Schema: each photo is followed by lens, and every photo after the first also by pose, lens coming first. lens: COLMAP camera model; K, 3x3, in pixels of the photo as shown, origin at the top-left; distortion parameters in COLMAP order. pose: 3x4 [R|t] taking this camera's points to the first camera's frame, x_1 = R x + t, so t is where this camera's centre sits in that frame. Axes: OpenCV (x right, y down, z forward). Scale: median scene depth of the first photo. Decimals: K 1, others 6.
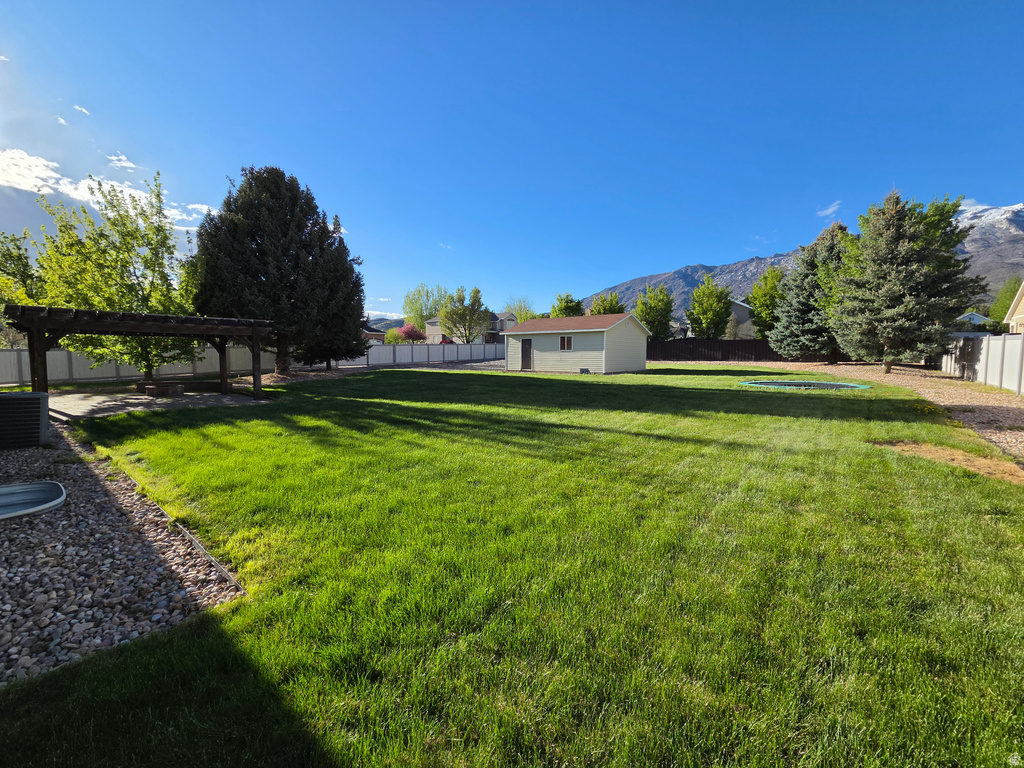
lens RADIAL K [[418.0, 0, 511.0], [0, 418.0, 388.3], [0, 0, 1]] dist [0.000680, 0.001683]
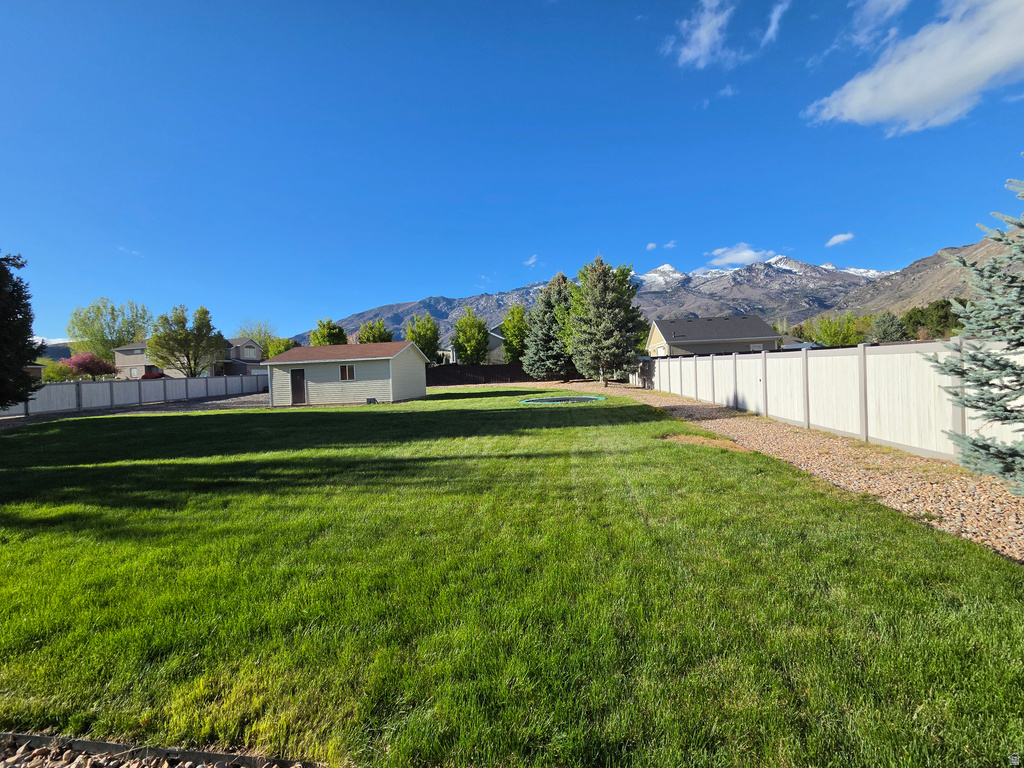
lens RADIAL K [[418.0, 0, 510.0], [0, 418.0, 391.1], [0, 0, 1]] dist [0.000680, 0.001683]
pose [[0.839985, -0.057126, 0.539593, -0.076722], [0.087436, 0.995697, -0.030699, -0.006959], [-0.535518, 0.072966, 0.841366, 0.023101]]
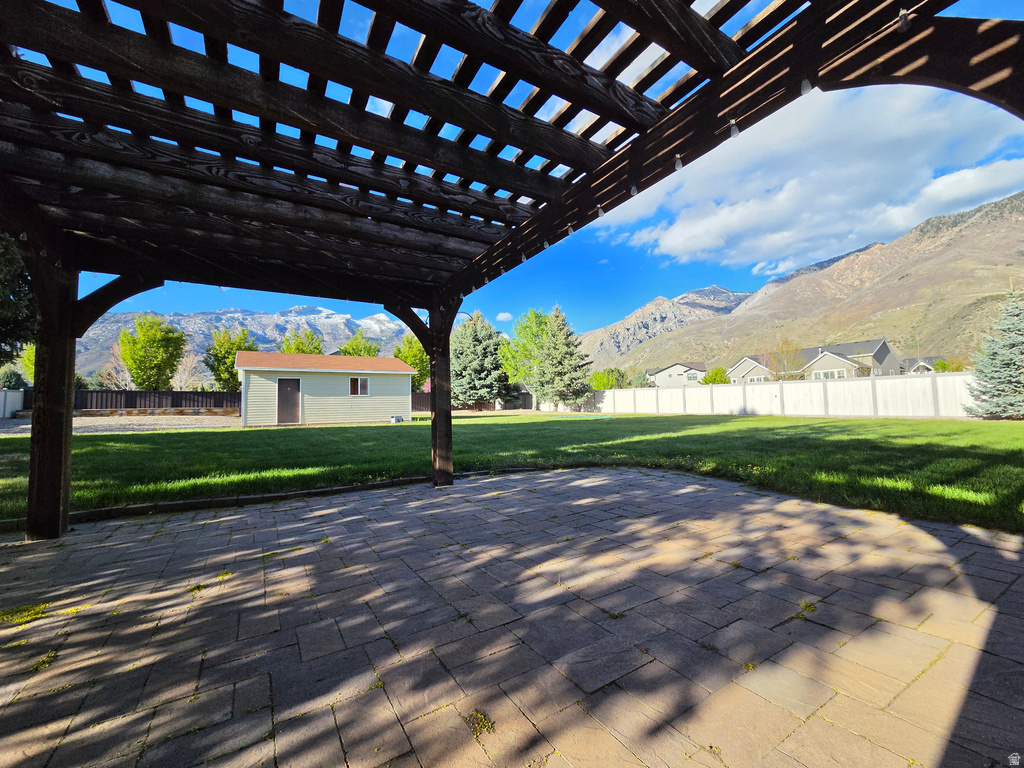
lens RADIAL K [[418.0, 0, 508.6], [0, 418.0, 379.1], [0, 0, 1]] dist [0.000680, 0.001683]
pose [[0.324125, 0.063043, 0.943911, -0.593018], [0.100168, 0.989881, -0.100509, -0.013351], [-0.940696, 0.127127, 0.314530, 0.524061]]
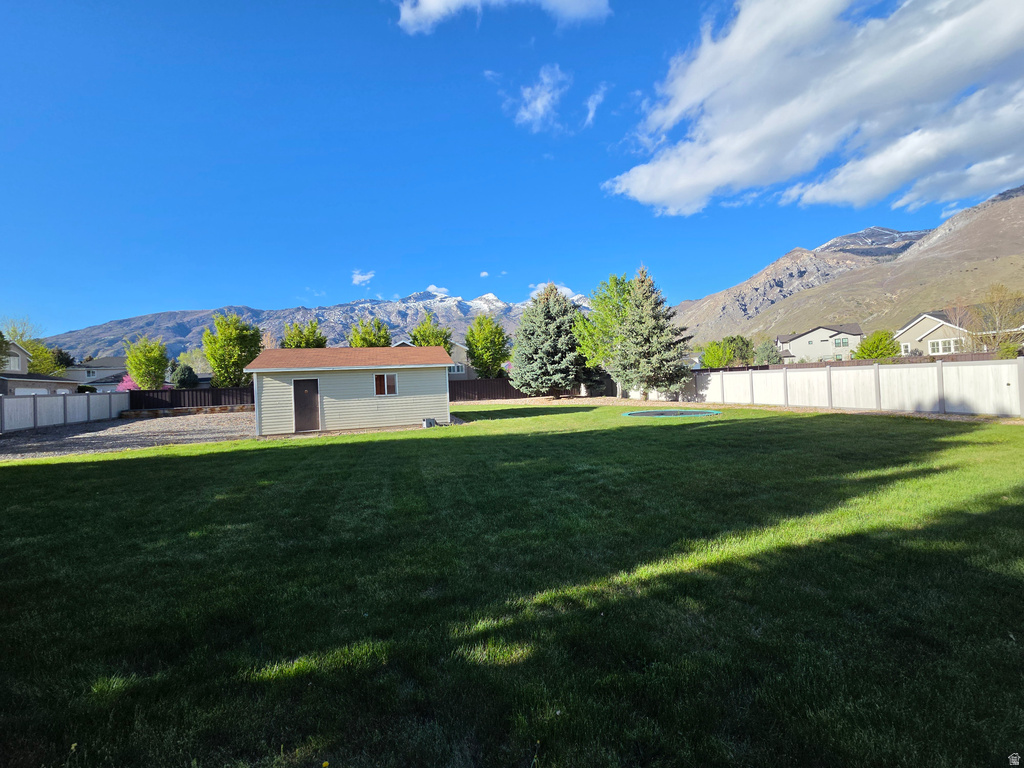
lens RADIAL K [[418.0, 0, 511.4], [0, 418.0, 378.1], [0, 0, 1]] dist [0.000680, 0.001683]
pose [[0.551709, -0.004687, 0.834024, -0.360735], [0.114220, 0.990987, -0.069988, -0.052003], [-0.826179, 0.133875, 0.547272, 0.501911]]
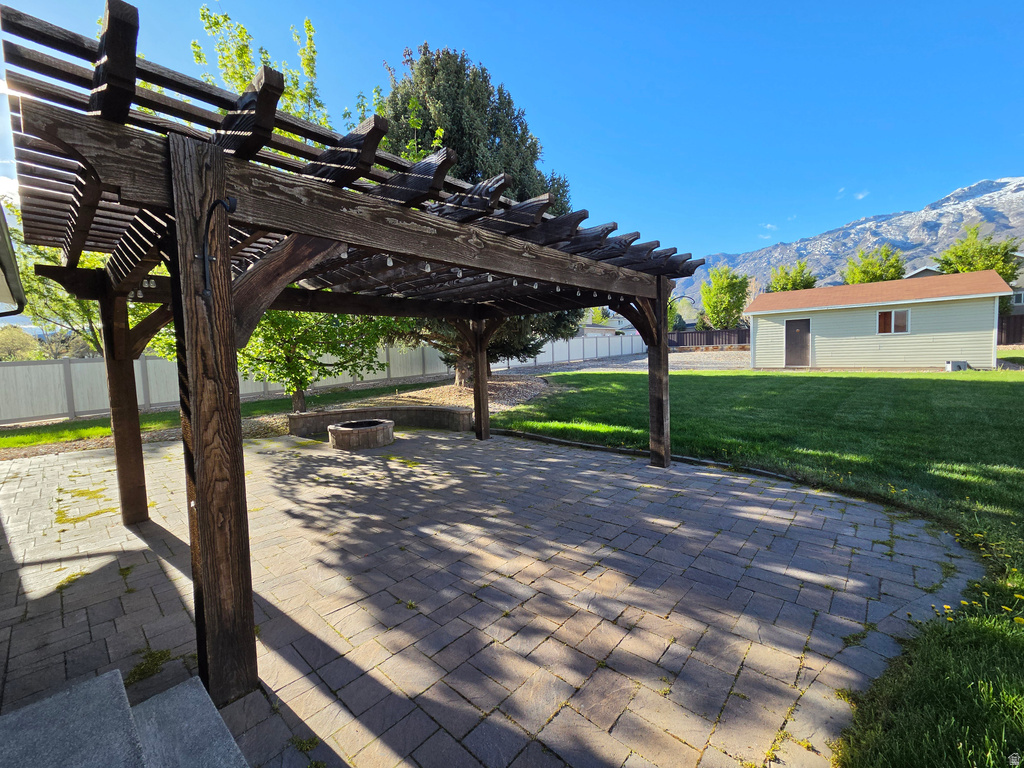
lens RADIAL K [[418.0, 0, 511.4], [0, 418.0, 380.5], [0, 0, 1]] dist [0.000680, 0.001683]
pose [[0.998577, -0.031371, -0.043133, -0.460216], [0.030815, 0.999434, -0.013489, -0.032551], [0.043532, 0.012141, 0.998978, 0.385002]]
